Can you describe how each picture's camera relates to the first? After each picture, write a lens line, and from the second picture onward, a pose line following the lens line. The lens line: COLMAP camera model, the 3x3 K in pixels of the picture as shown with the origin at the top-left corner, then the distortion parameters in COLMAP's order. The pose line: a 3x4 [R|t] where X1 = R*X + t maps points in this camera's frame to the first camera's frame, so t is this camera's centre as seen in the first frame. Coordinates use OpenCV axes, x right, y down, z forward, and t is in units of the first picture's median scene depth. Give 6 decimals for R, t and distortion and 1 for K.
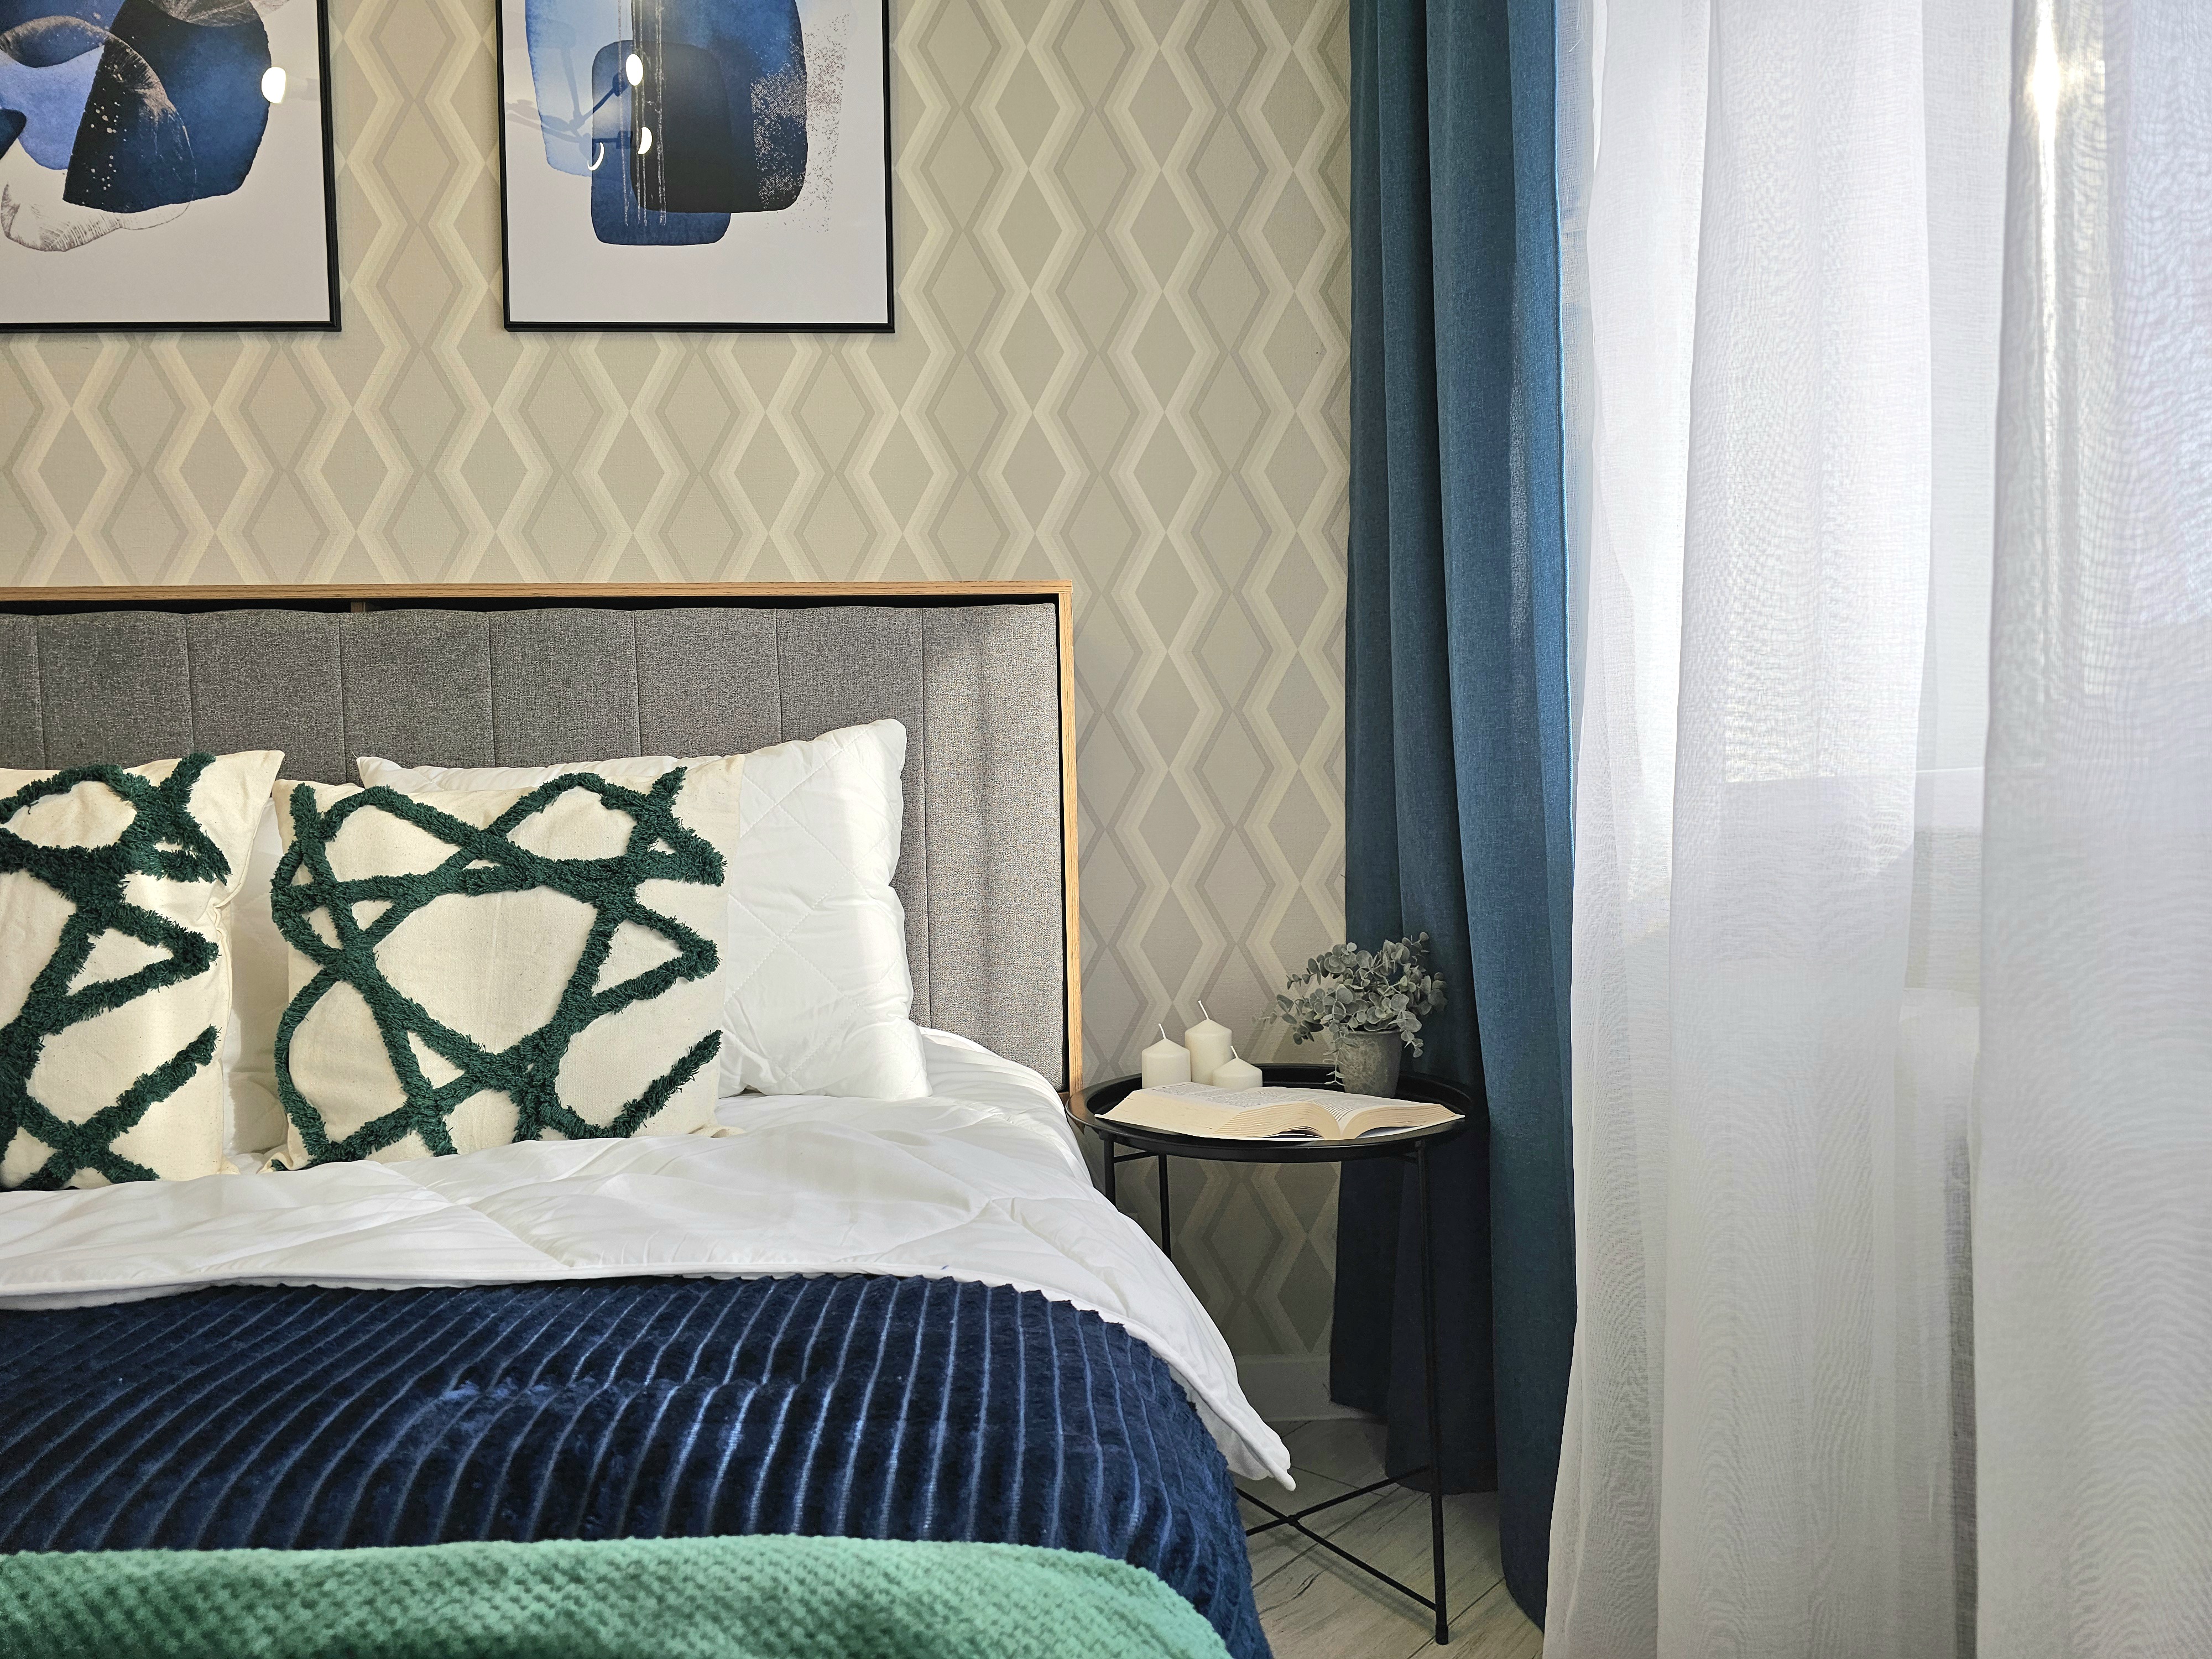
lens RADIAL K [[1485.4, 0, 1096.7], [0, 1485.4, 829.8], [0, 0, 1]] dist [0.056104, -0.052216]
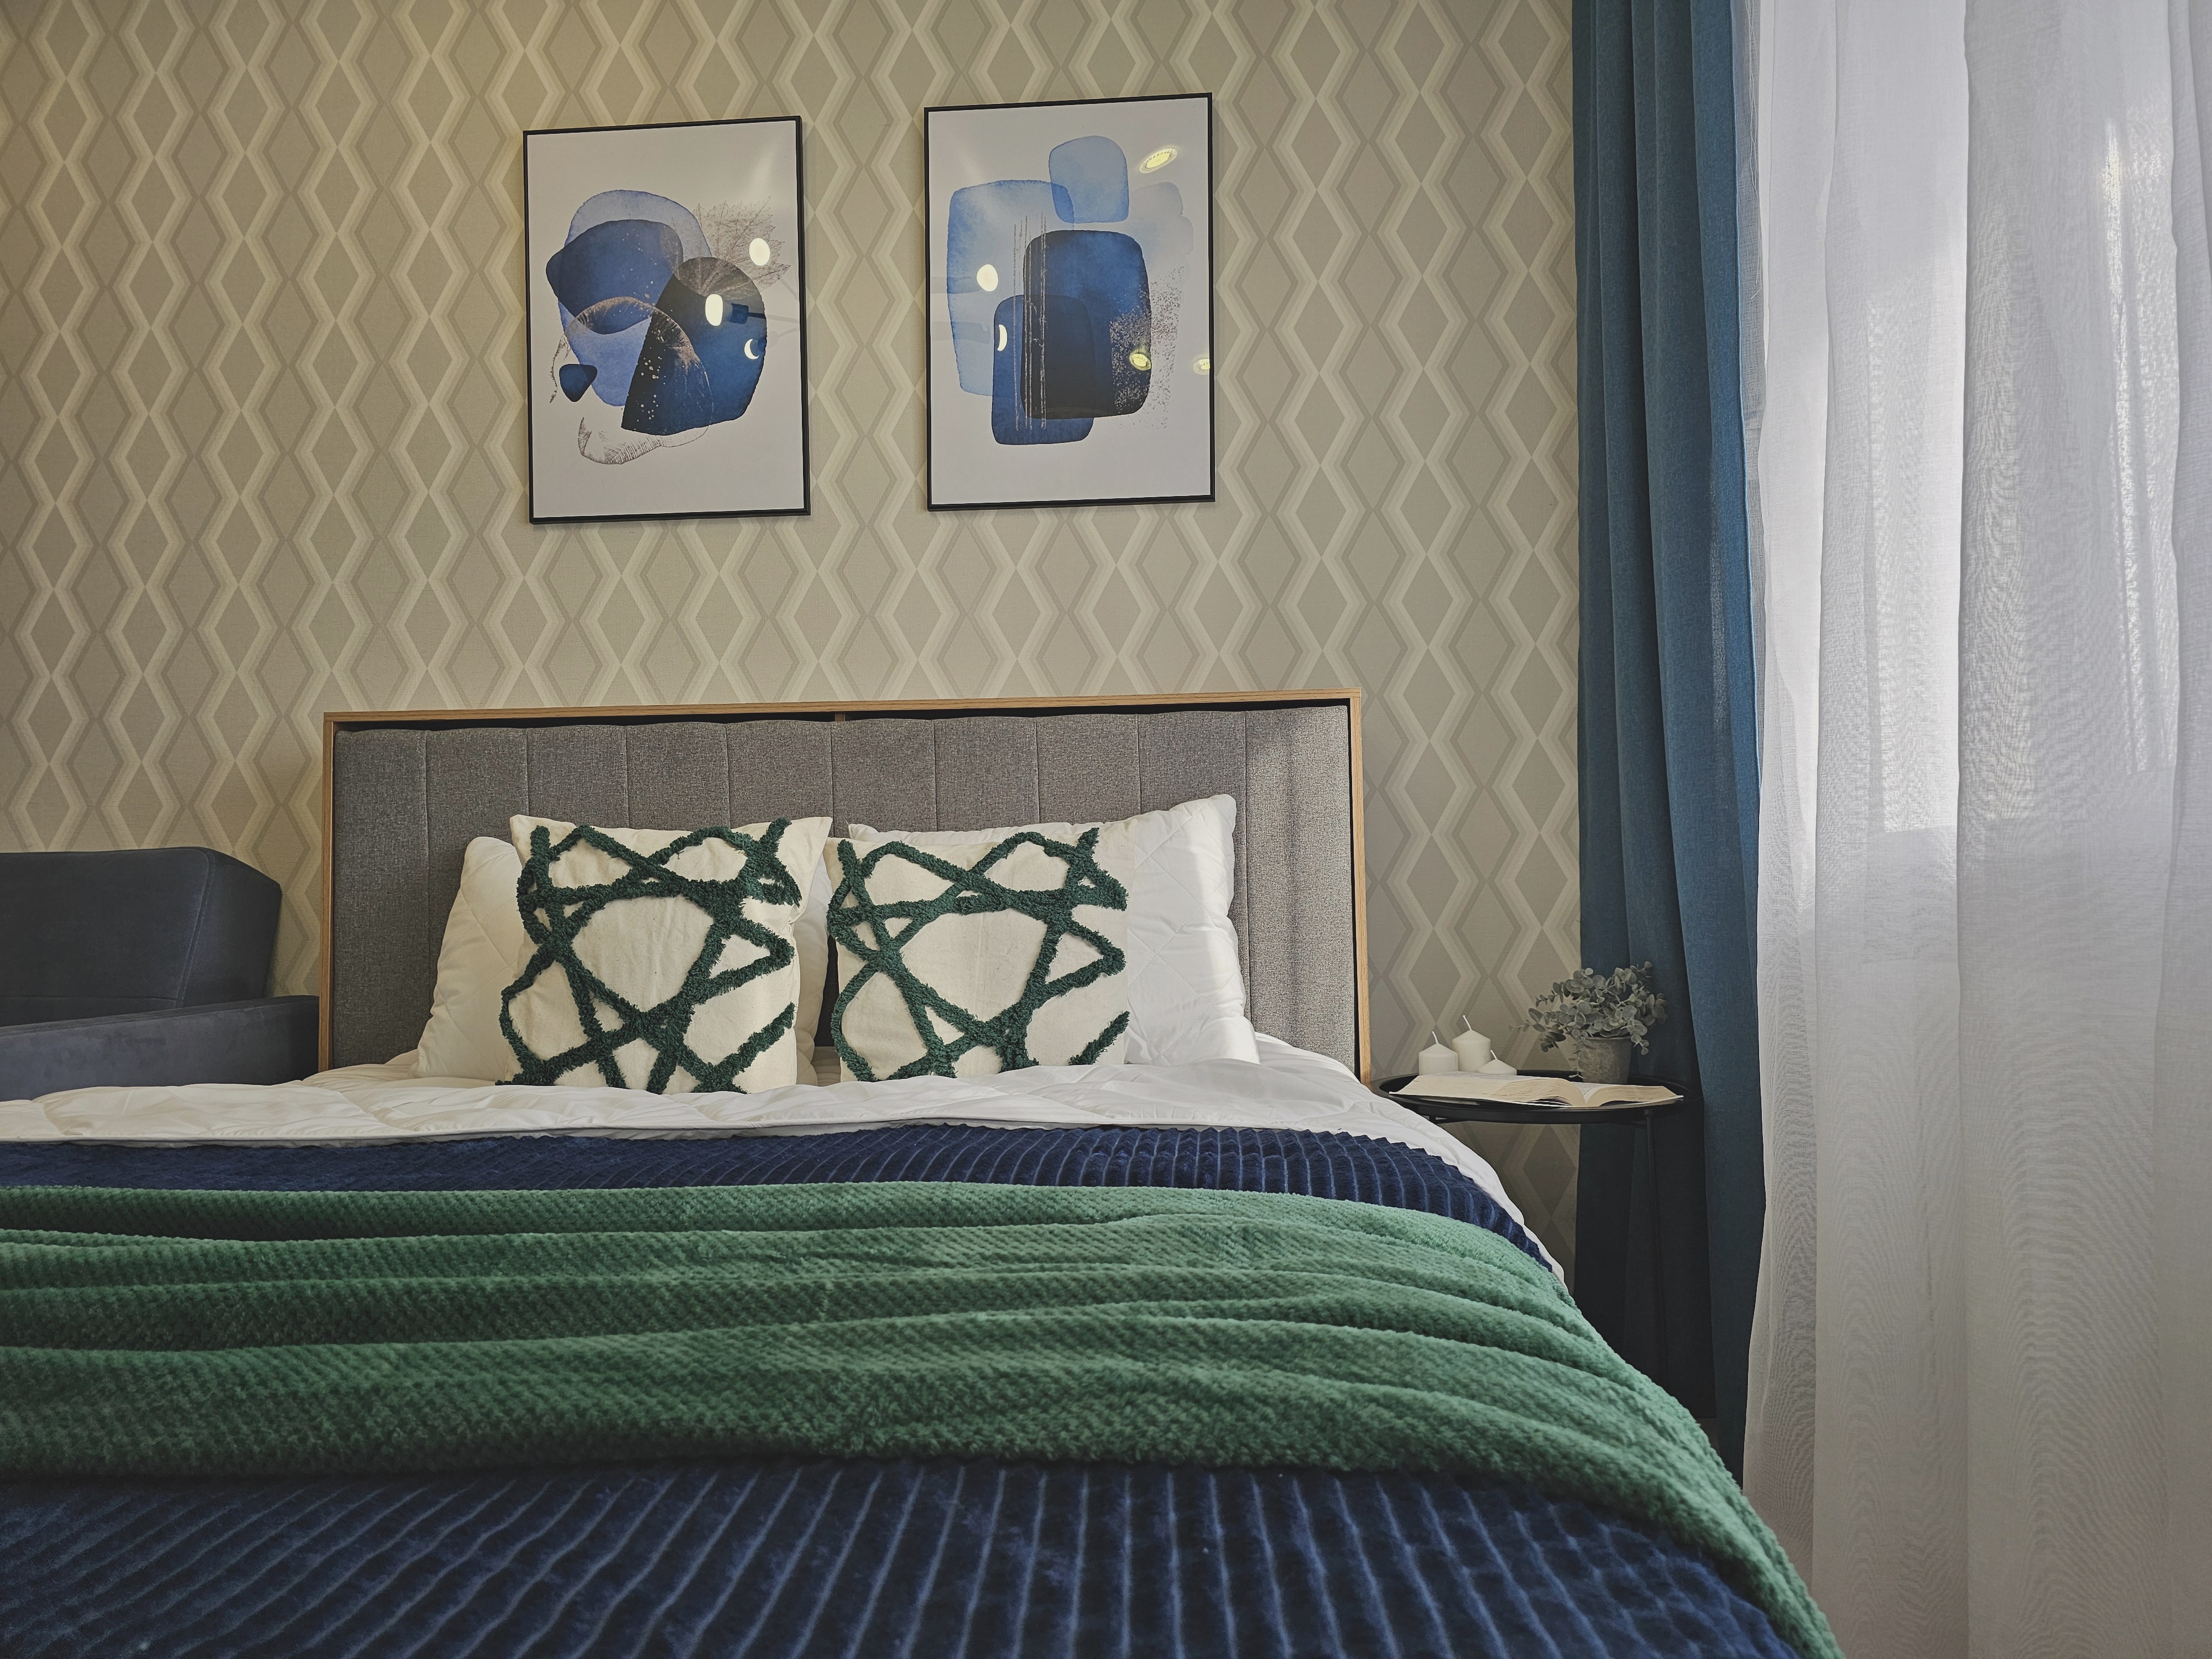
lens RADIAL K [[1485.4, 0, 1097.8], [0, 1485.4, 837.2], [0, 0, 1]] dist [0.056104, -0.052216]
pose [[0.991499, -0.001789, -0.130105, -0.077587], [-0.005459, 0.998453, -0.055327, 0.037117], [0.130003, 0.055567, 0.989955, -0.322266]]
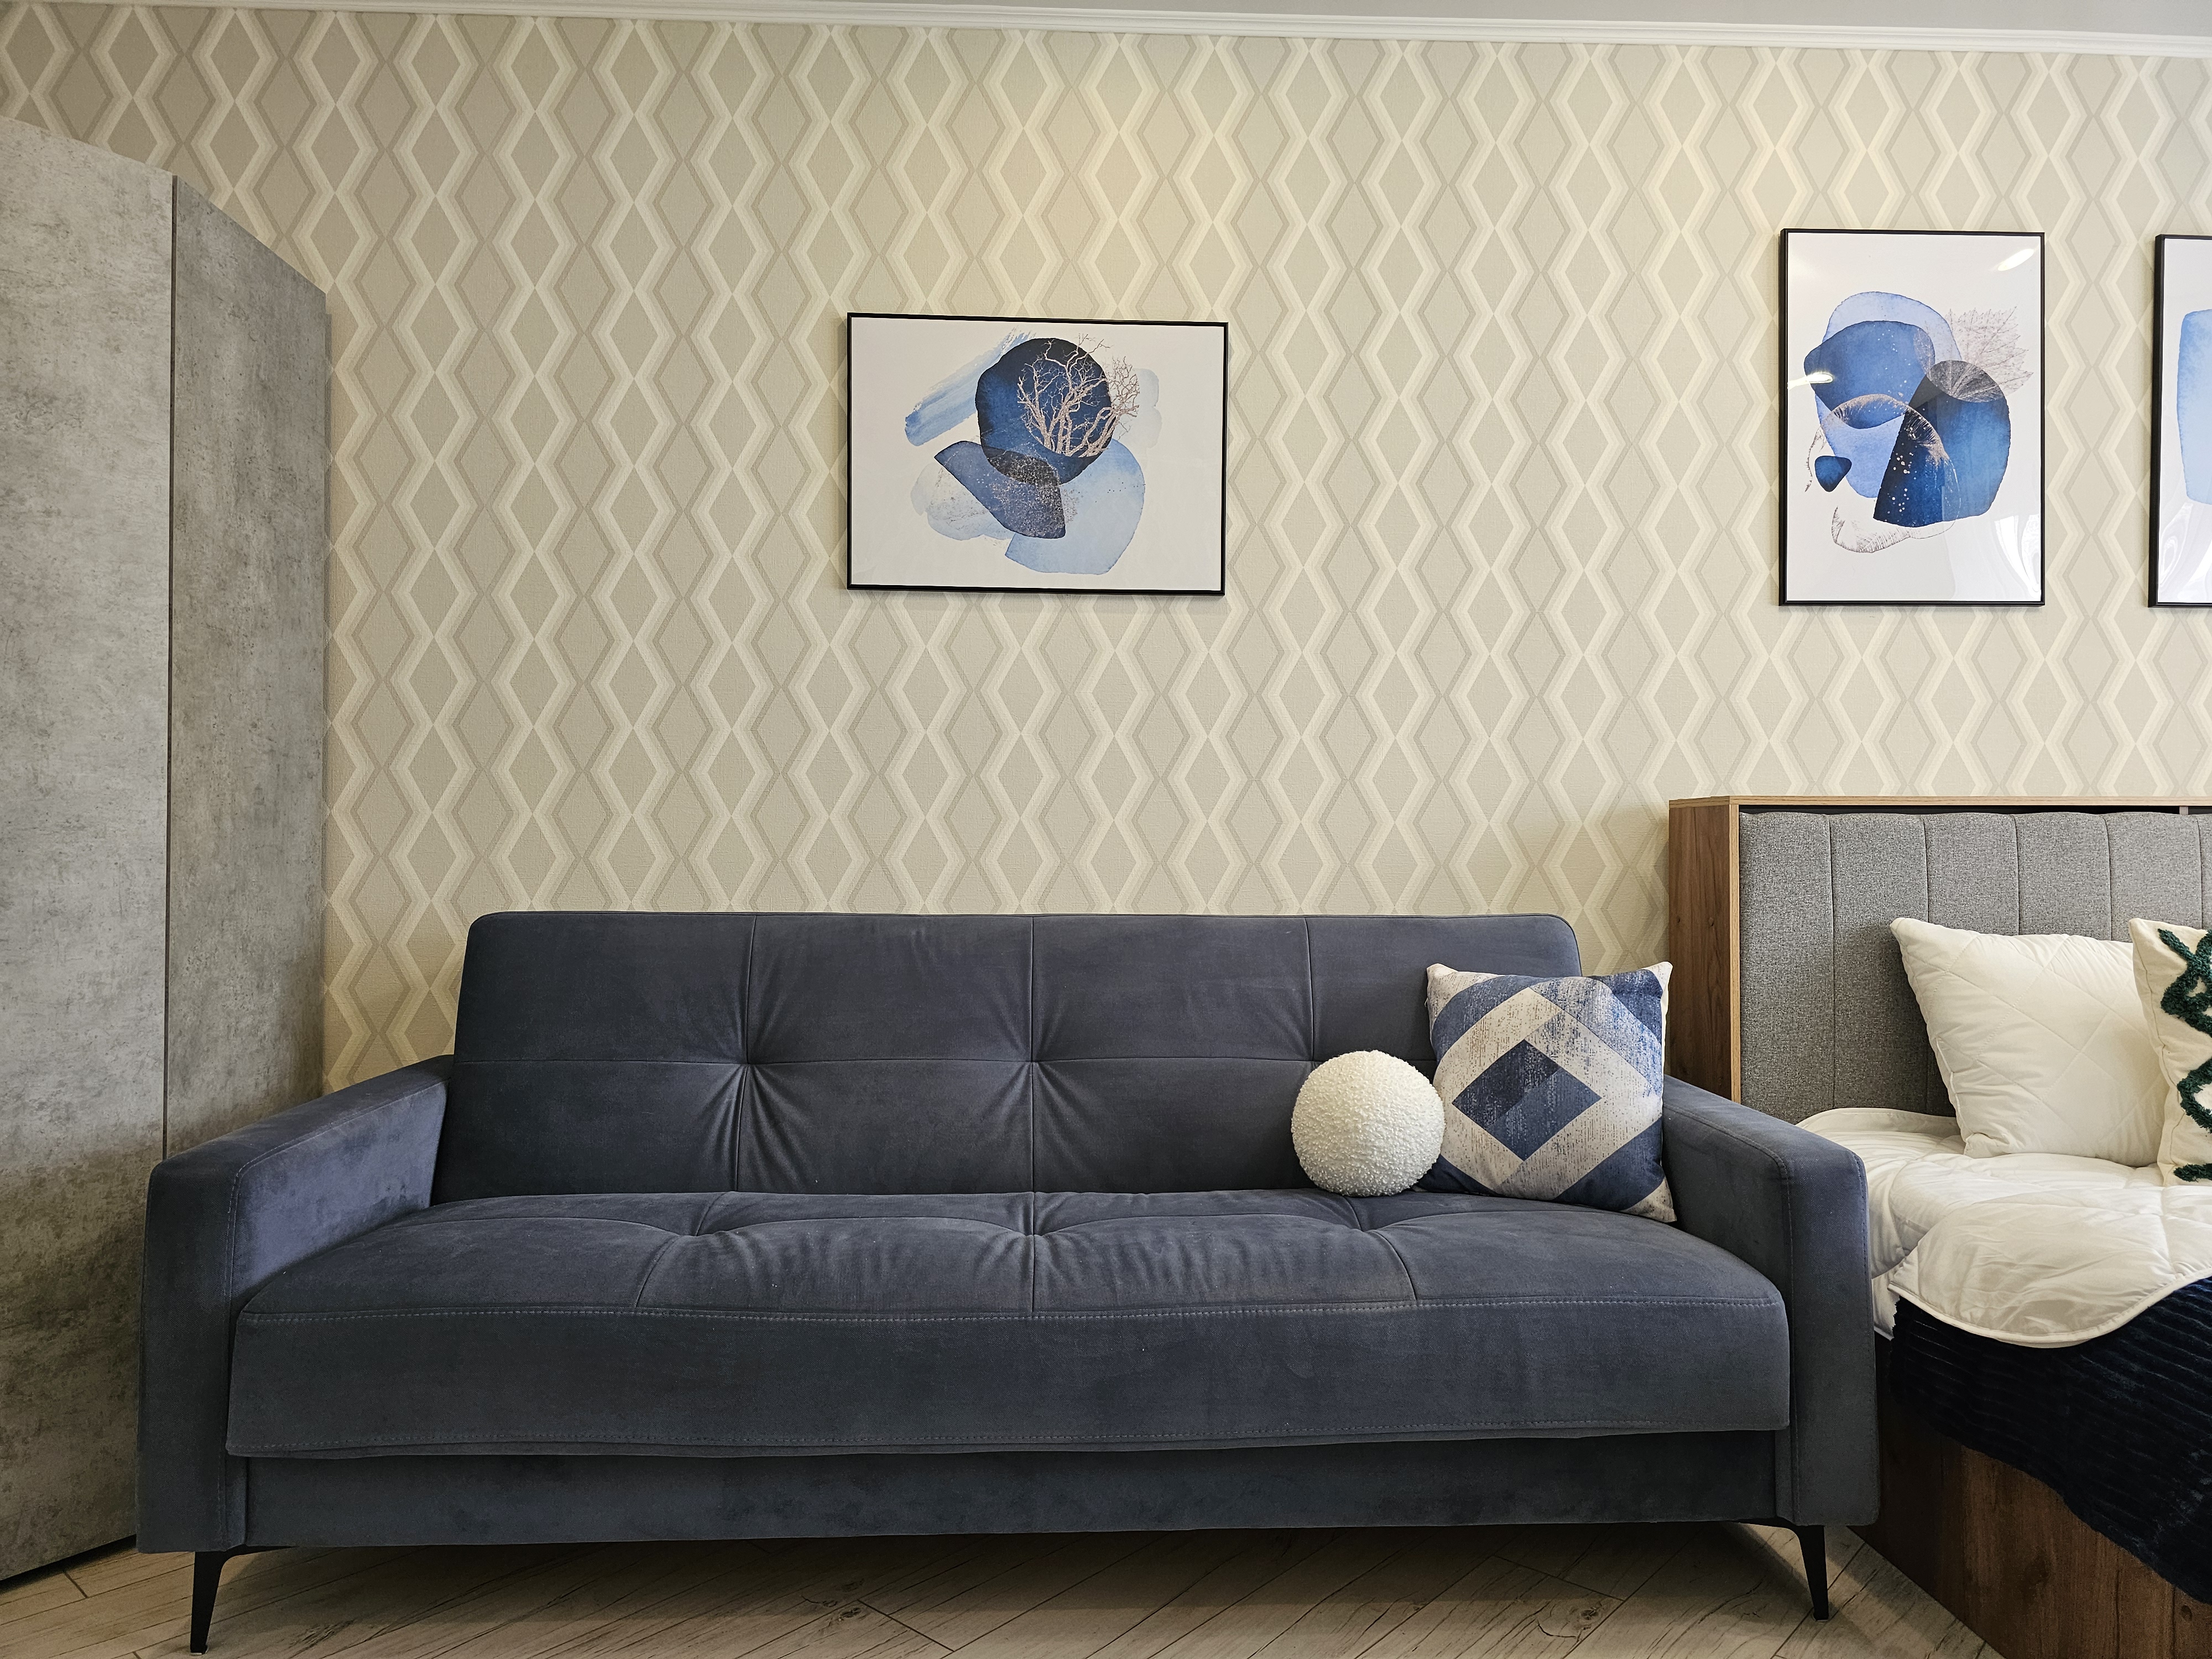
lens RADIAL K [[1485.4, 0, 1096.0], [0, 1485.4, 829.9], [0, 0, 1]] dist [0.056104, -0.052216]
pose [[0.999748, 0.022149, -0.003710, -1.583880], [-0.022230, 0.999481, -0.023307, -0.069223], [0.003192, 0.023384, 0.999721, -0.513654]]
